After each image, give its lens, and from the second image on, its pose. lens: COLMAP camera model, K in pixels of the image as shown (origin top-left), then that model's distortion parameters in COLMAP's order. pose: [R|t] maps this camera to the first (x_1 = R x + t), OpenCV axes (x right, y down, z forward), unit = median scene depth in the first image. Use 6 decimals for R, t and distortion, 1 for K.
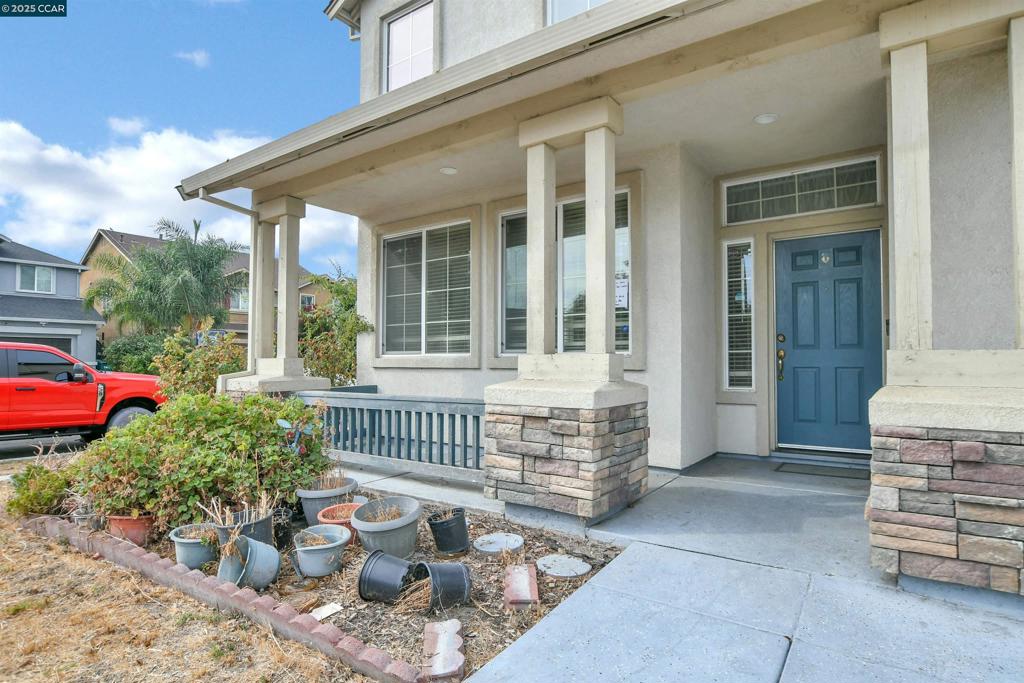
lens RADIAL K [[551.5, 0, 511.8], [0, 551.5, 344.2], [0, 0, 1]] dist [-0.025948, 0.002891]
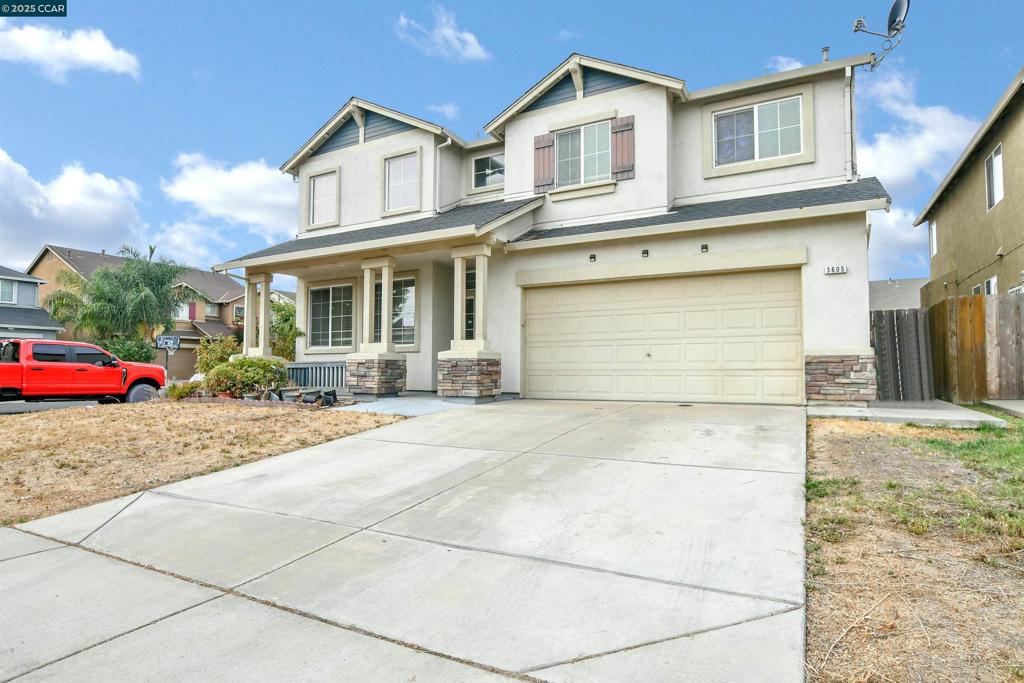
lens RADIAL K [[551.5, 0, 512.3], [0, 551.5, 347.3], [0, 0, 1]] dist [-0.025948, 0.002891]
pose [[0.992137, 0.006412, 0.124994, 0.265643], [-0.004906, 0.999912, -0.012350, 0.042590], [-0.125062, 0.011640, 0.992081, -1.156096]]
